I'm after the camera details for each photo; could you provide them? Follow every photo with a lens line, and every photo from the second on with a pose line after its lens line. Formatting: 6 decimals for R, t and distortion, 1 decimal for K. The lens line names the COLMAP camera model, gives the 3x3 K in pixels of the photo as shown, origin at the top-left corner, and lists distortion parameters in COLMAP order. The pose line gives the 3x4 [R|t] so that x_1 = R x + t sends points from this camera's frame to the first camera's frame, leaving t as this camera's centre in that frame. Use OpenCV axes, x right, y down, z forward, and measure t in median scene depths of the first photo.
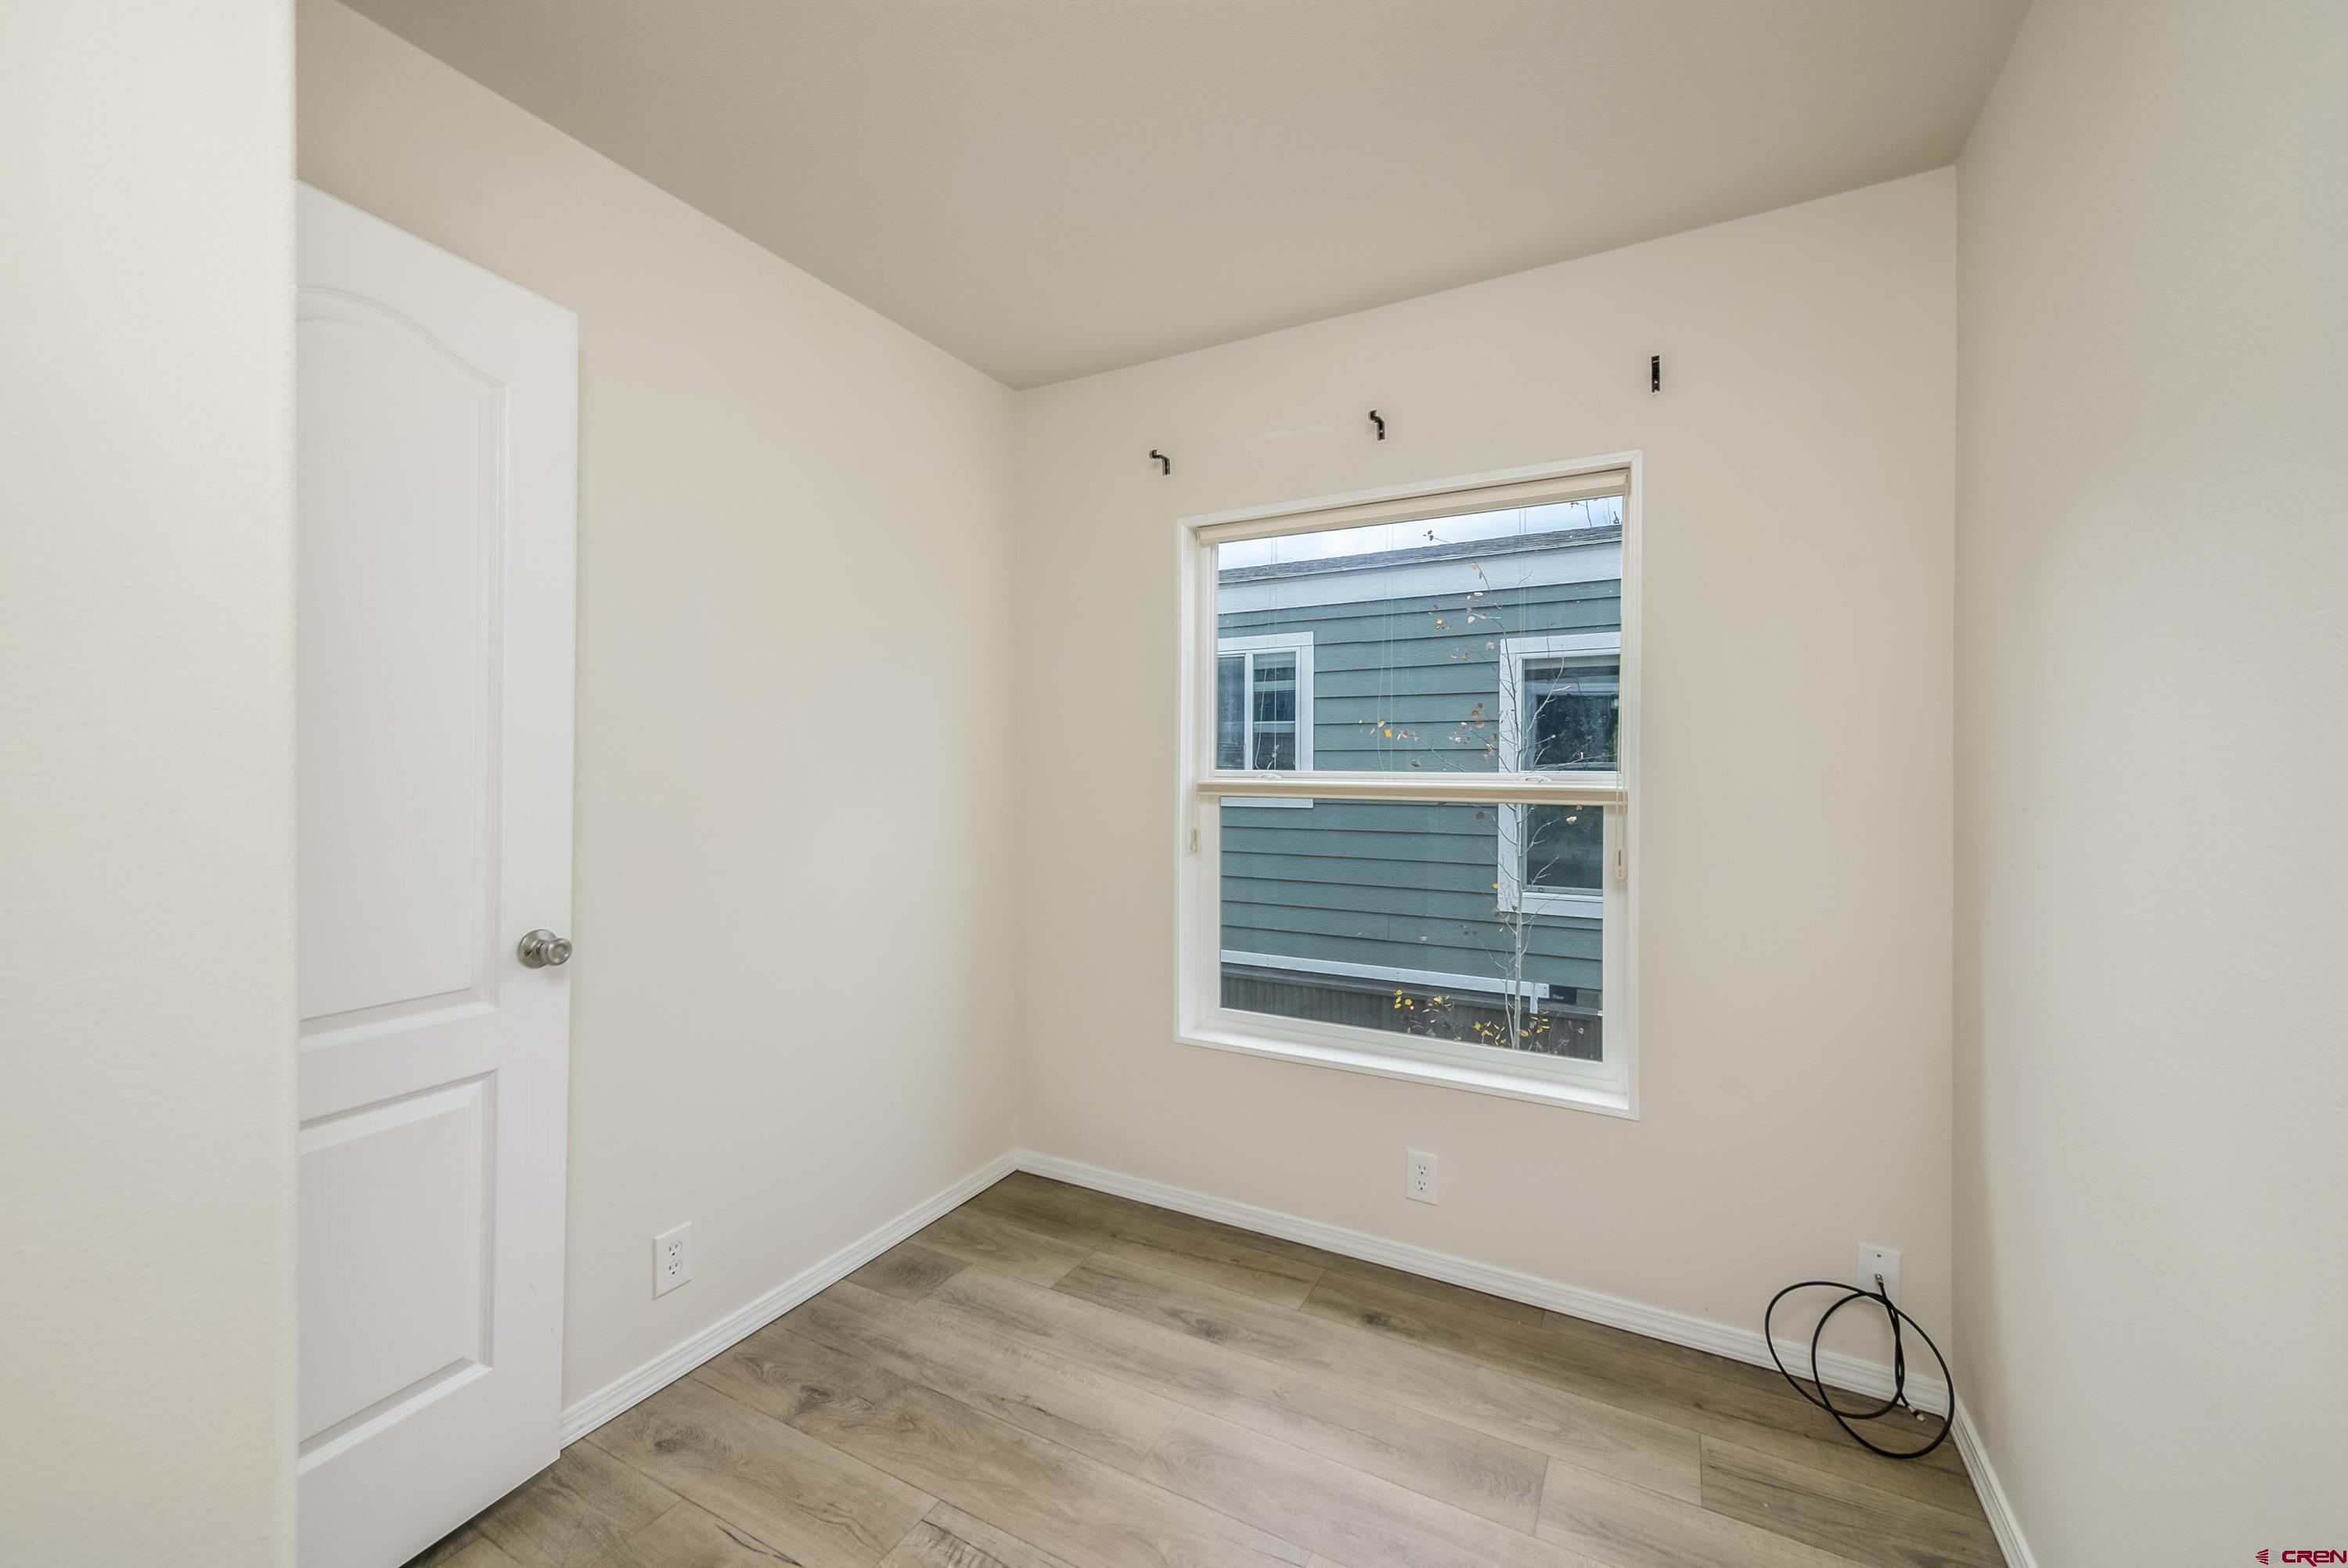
lens RADIAL K [[940.7, 0, 1171.9], [0, 940.7, 780.1], [0, 0, 1]] dist [0.020407, -0.001010]
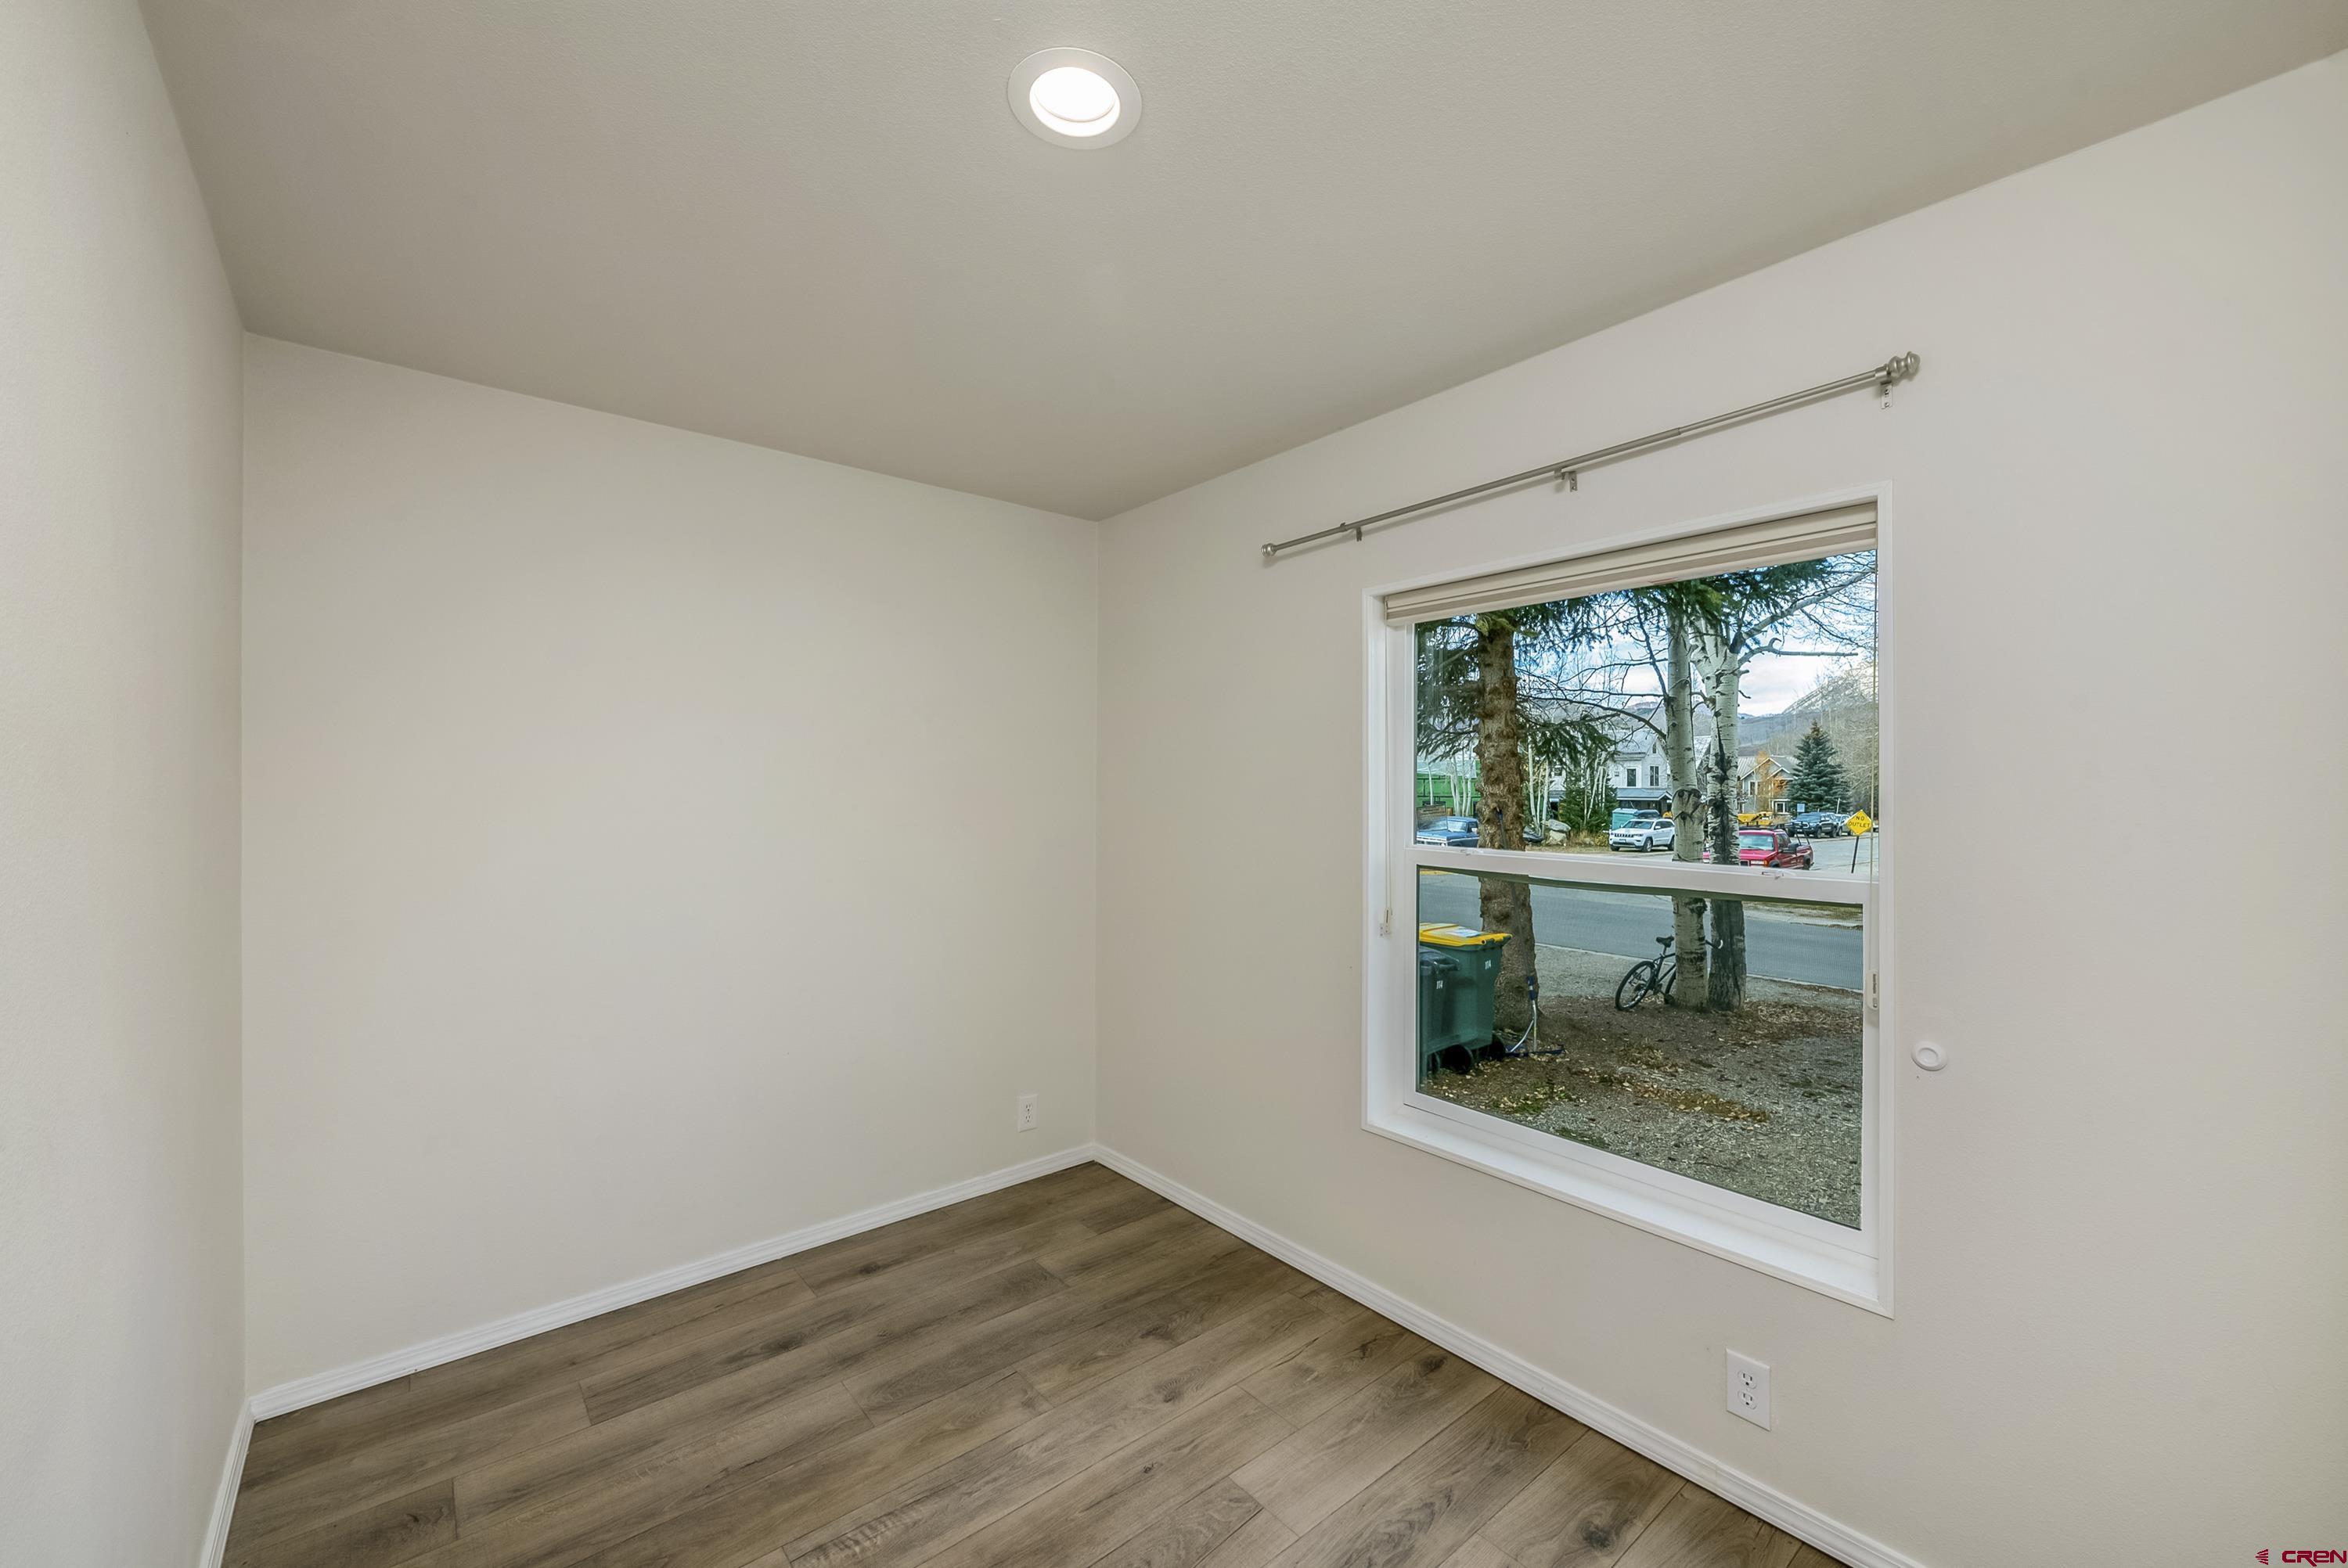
lens RADIAL K [[940.7, 0, 1168.8], [0, 940.7, 777.4], [0, 0, 1]] dist [0.020407, -0.001010]
pose [[0.379945, -0.000125, 0.925009, -0.788545], [0.003036, 0.999995, -0.001112, -0.106251], [-0.925004, 0.003231, 0.379943, 0.102214]]
